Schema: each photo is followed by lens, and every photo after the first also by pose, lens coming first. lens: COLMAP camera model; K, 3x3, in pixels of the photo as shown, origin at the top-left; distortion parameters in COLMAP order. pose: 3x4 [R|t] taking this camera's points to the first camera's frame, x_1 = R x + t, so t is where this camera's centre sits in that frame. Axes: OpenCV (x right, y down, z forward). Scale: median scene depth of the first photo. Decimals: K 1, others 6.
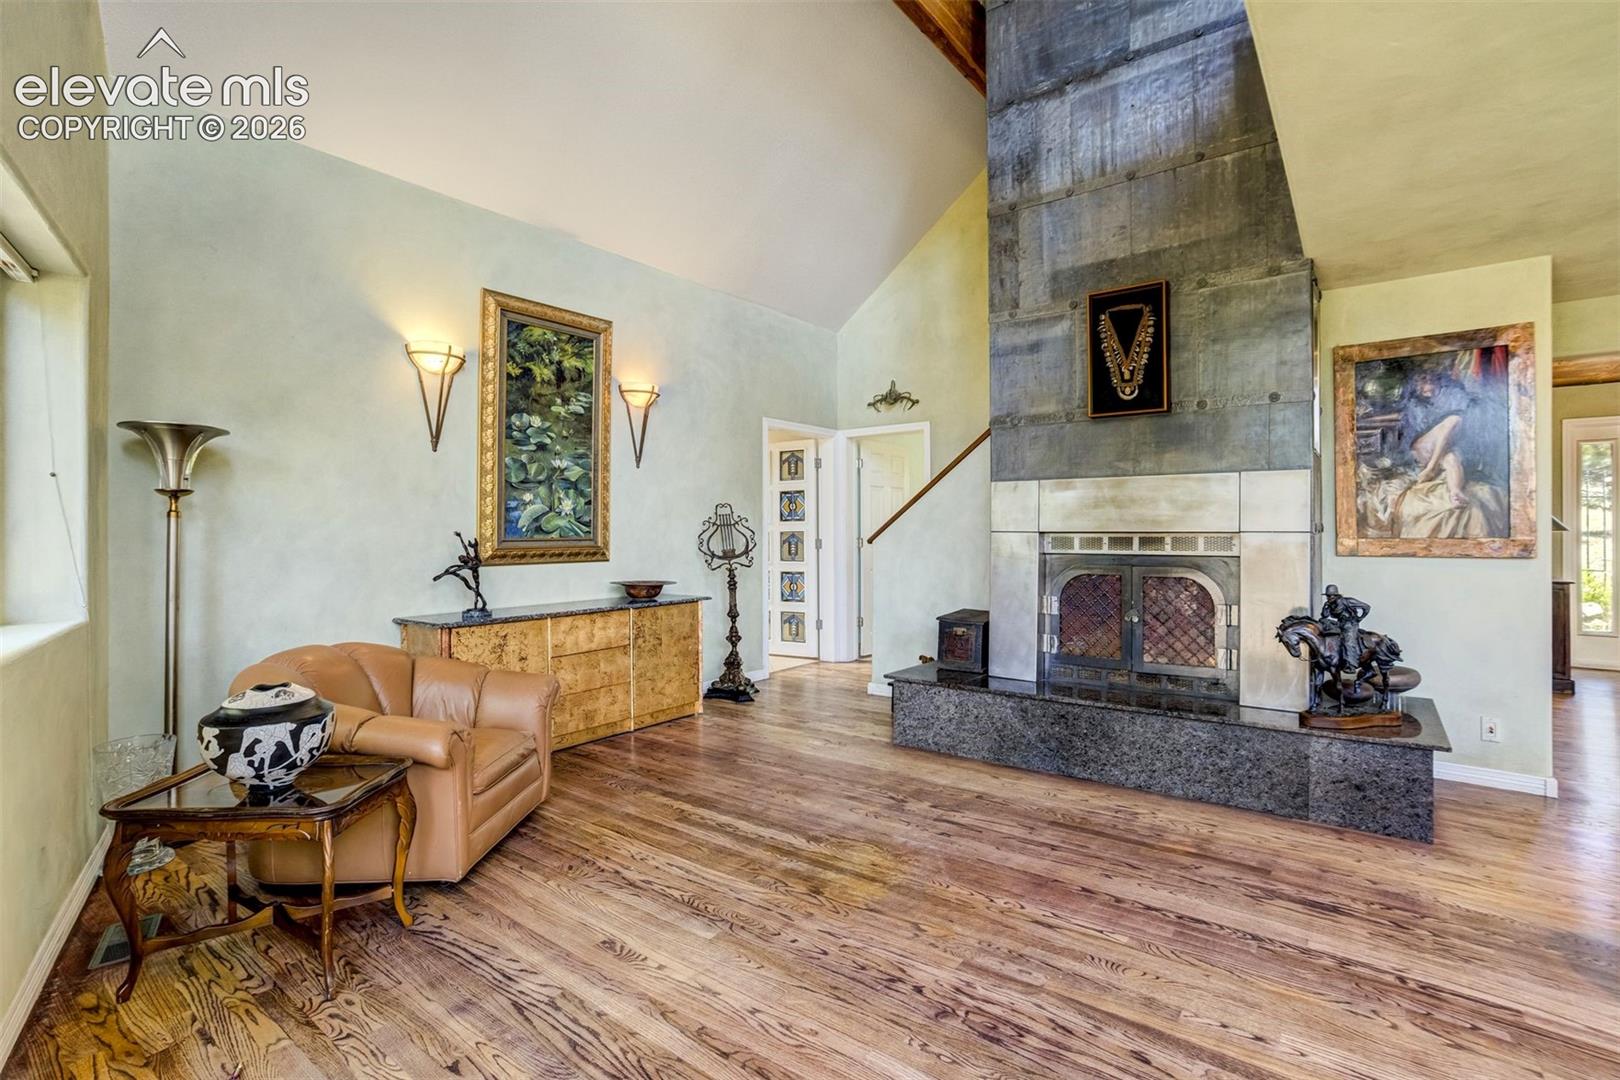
lens RADIAL K [[751.9, 0, 784.1], [0, 751.9, 536.0], [0, 0, 1]] dist [-0.048823, 0.017468]
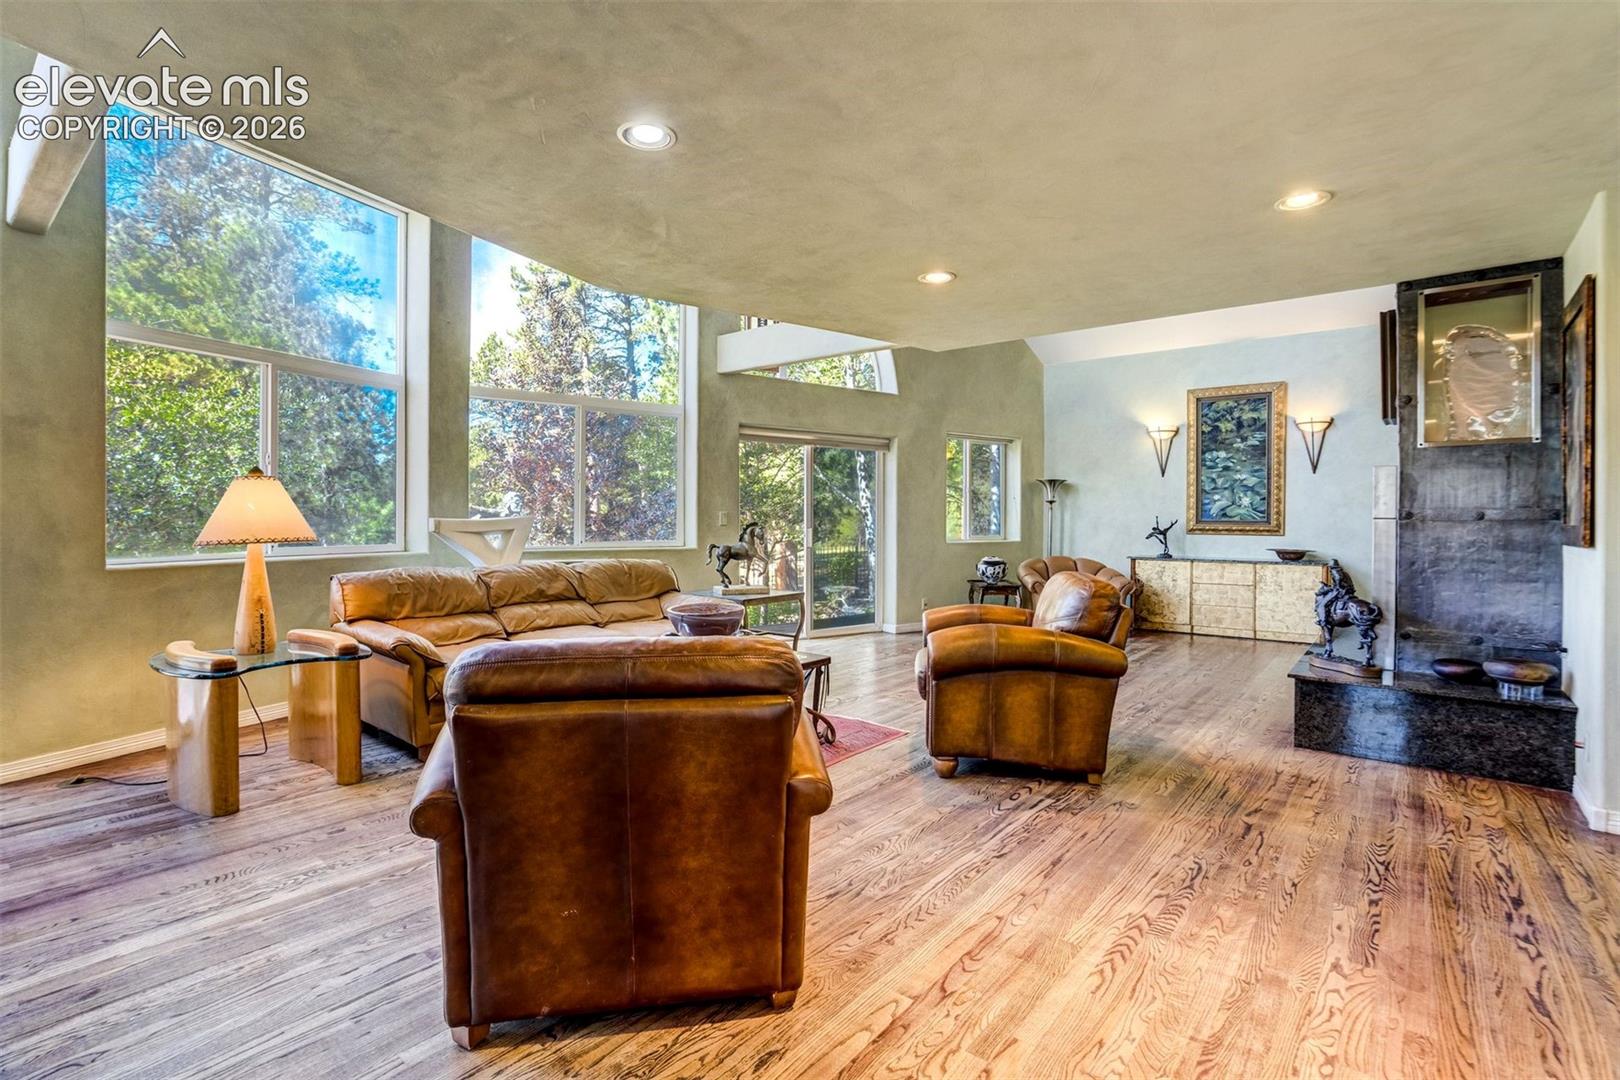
lens RADIAL K [[751.9, 0, 826.2], [0, 751.9, 545.8], [0, 0, 1]] dist [-0.048823, 0.017468]
pose [[-0.022837, 0.040203, -0.998931, 1.542533], [-0.013598, 0.999086, 0.040520, 0.005388], [0.999647, 0.014509, -0.022269, 0.107376]]
